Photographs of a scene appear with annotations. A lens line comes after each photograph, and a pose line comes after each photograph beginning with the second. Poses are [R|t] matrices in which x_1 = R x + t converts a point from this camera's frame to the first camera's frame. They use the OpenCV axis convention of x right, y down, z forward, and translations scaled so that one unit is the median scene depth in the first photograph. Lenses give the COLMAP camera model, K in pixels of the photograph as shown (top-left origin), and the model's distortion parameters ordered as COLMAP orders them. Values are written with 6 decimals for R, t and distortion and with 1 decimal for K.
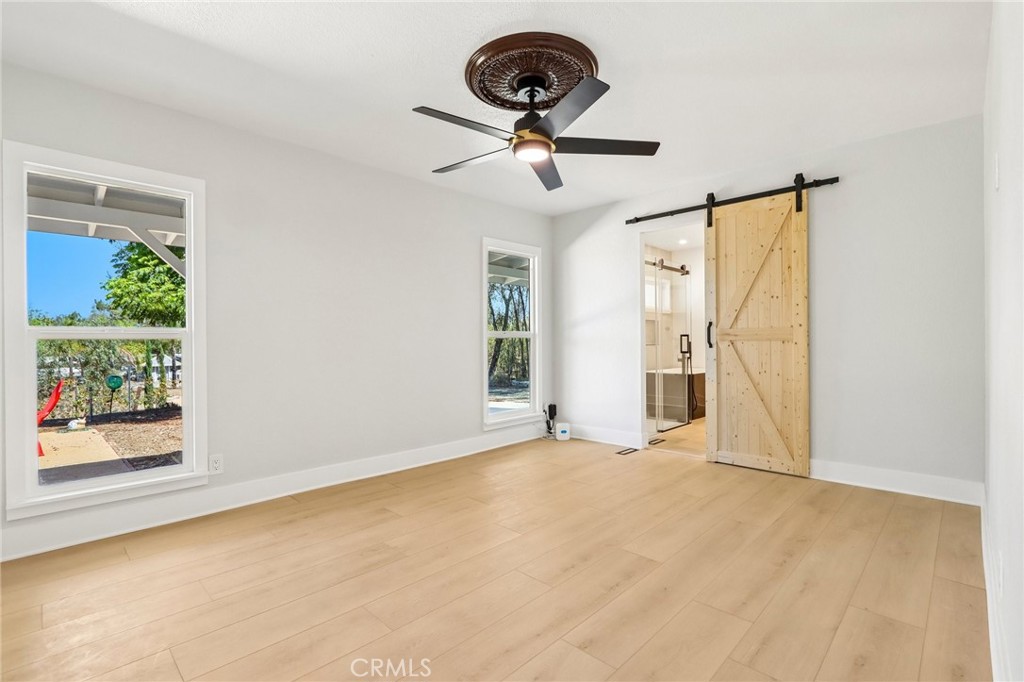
lens RADIAL K [[472.5, 0, 512.0], [0, 472.5, 341.0], [0, 0, 1]] dist [-0.013383, 0.000173]
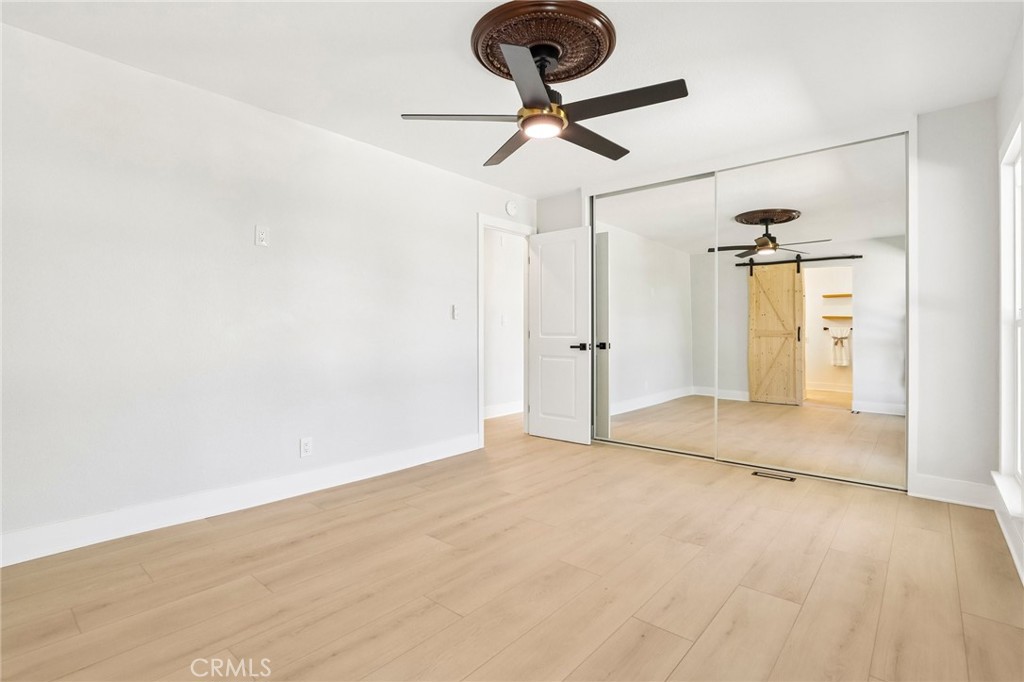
lens RADIAL K [[472.5, 0, 512.0], [0, 472.5, 341.0], [0, 0, 1]] dist [-0.013383, 0.000173]
pose [[-0.998176, 0.007344, -0.059923, 0.167771], [0.006211, 0.999799, 0.019081, -0.002022], [0.060051, 0.018674, -0.998021, 1.983975]]
